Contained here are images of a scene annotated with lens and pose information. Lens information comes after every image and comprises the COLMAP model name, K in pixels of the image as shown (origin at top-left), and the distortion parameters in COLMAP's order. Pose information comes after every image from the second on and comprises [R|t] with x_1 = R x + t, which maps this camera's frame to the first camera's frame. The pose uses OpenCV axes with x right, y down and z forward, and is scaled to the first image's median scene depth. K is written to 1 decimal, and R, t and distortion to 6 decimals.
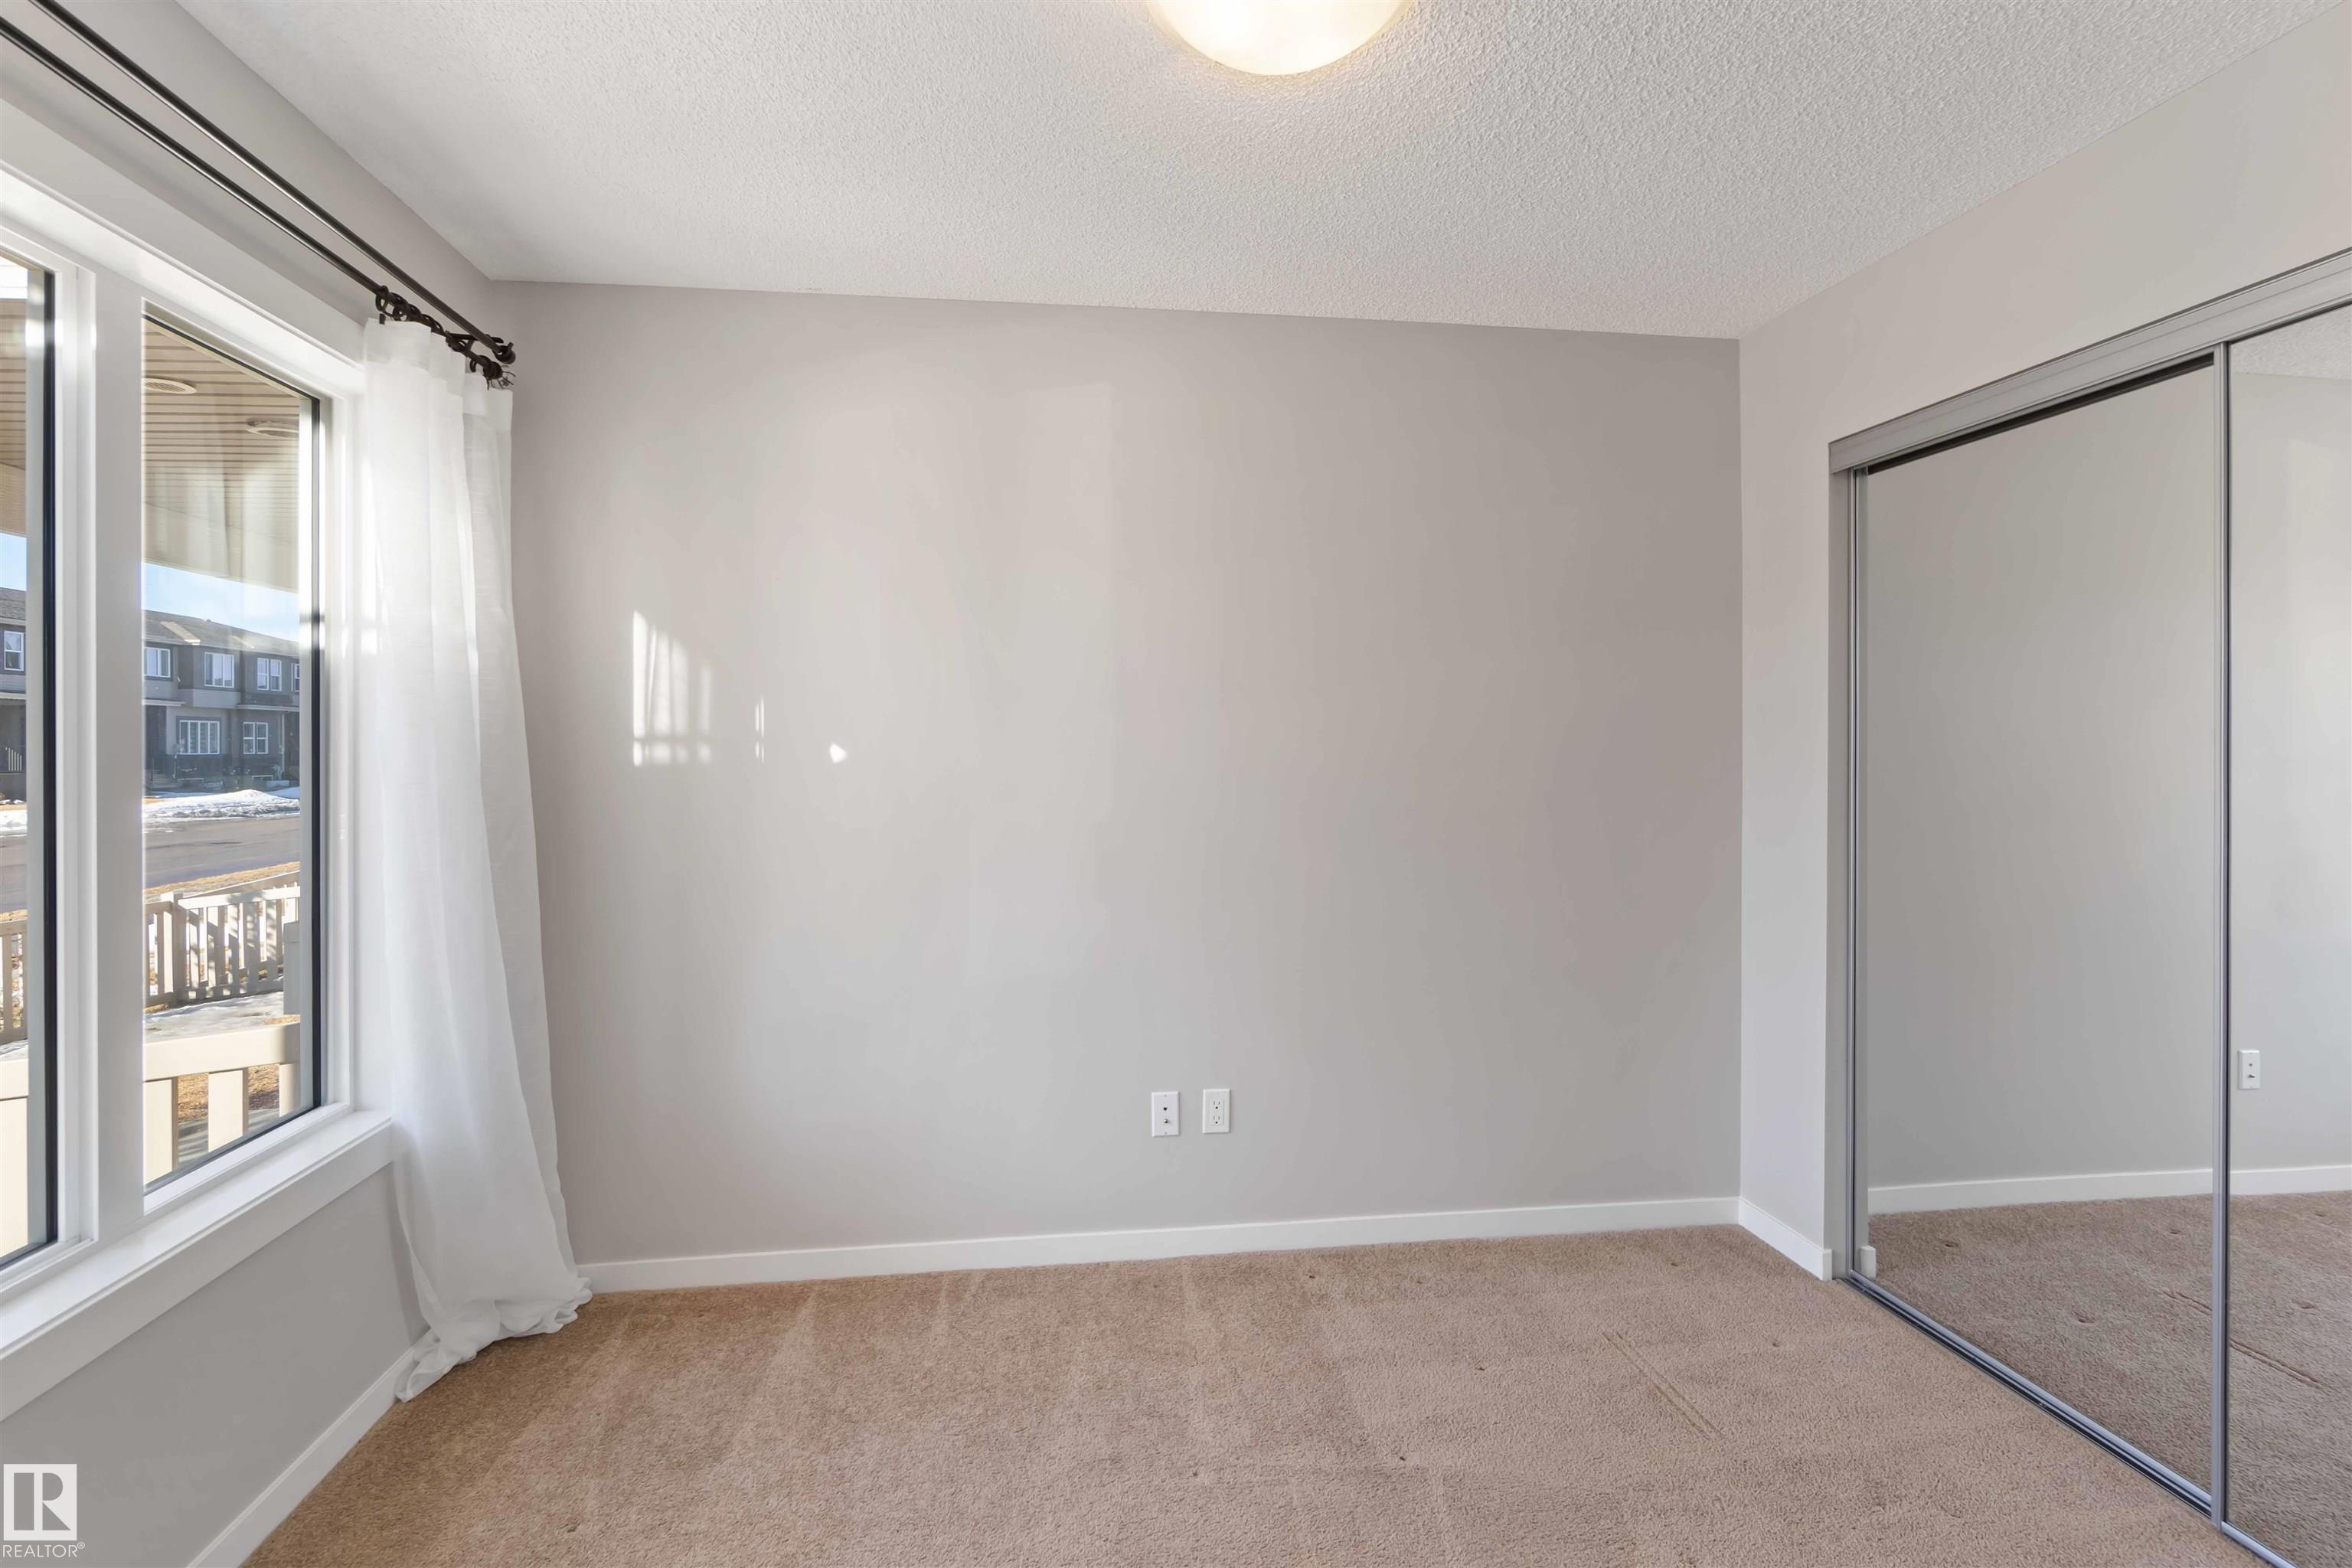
lens RADIAL K [[1082.5, 0, 1157.8], [0, 1082.5, 746.7], [0, 0, 1]] dist [-0.009505, 0.003076]
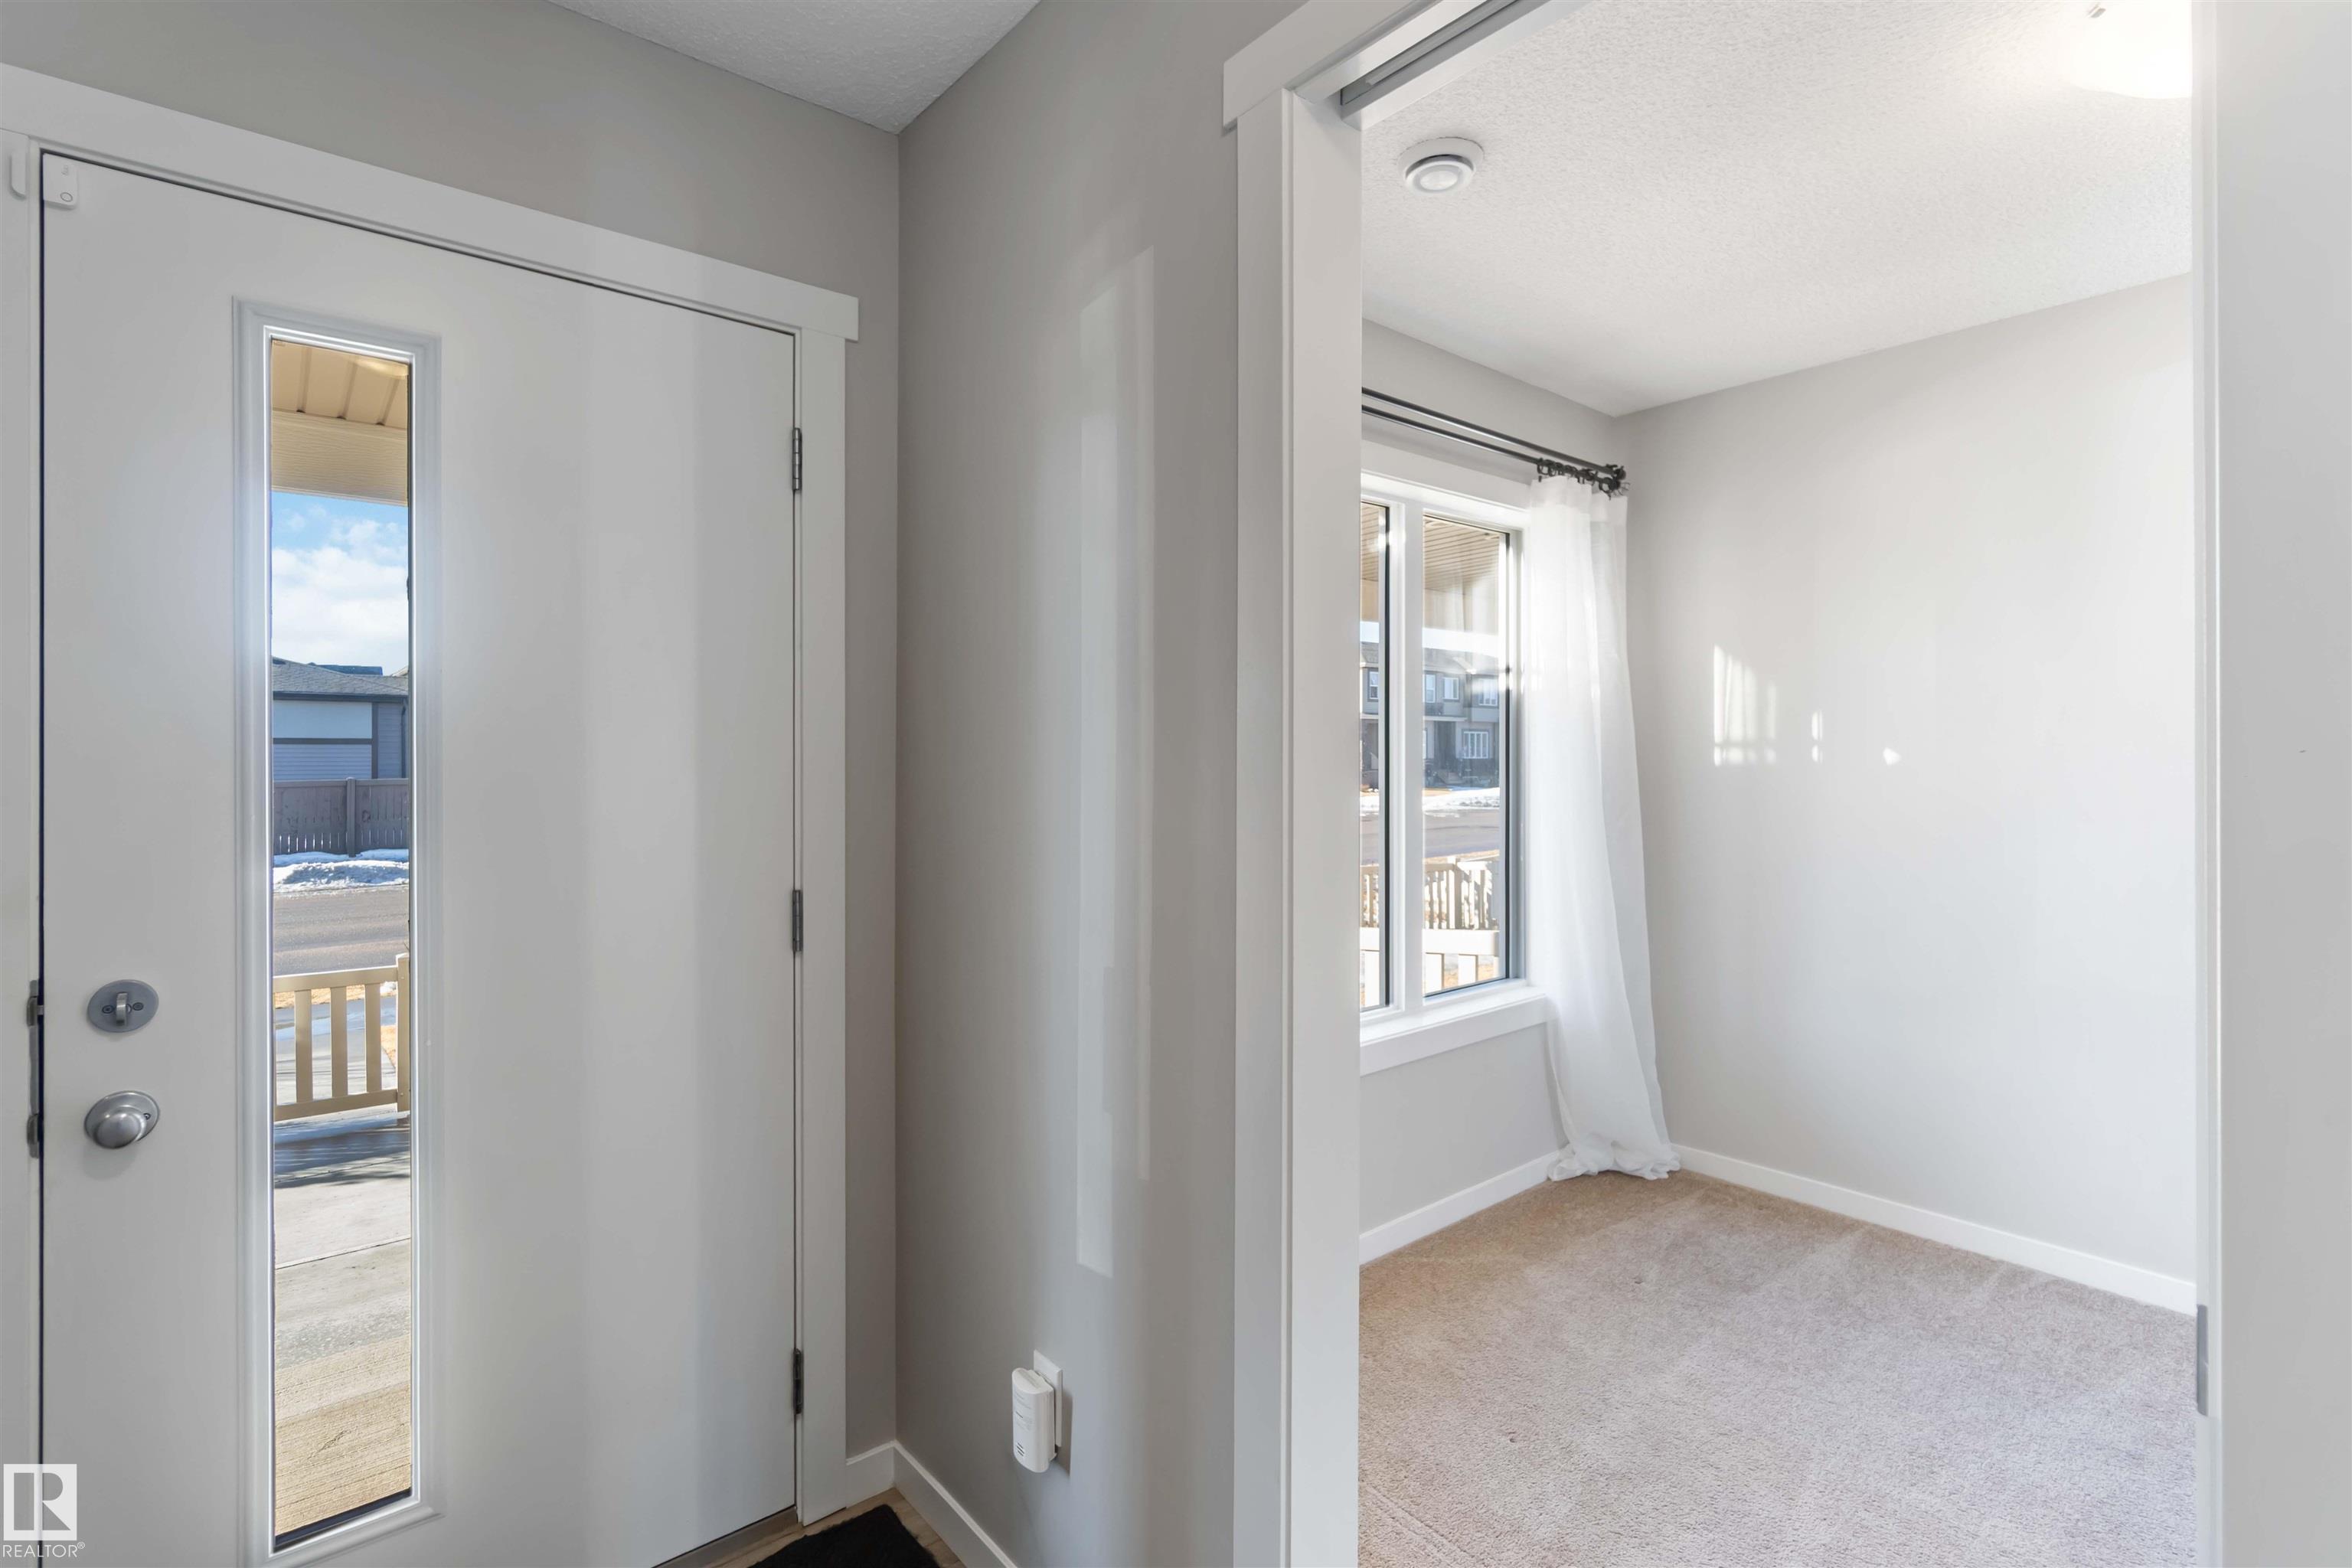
lens RADIAL K [[1082.5, 0, 1176.8], [0, 1082.5, 769.9], [0, 0, 1]] dist [-0.009505, 0.003076]
pose [[0.542741, 0.013680, -0.839788, 0.264645], [-0.000019, 0.999868, 0.016275, 0.002073], [0.839900, -0.008817, 0.542670, -0.249384]]
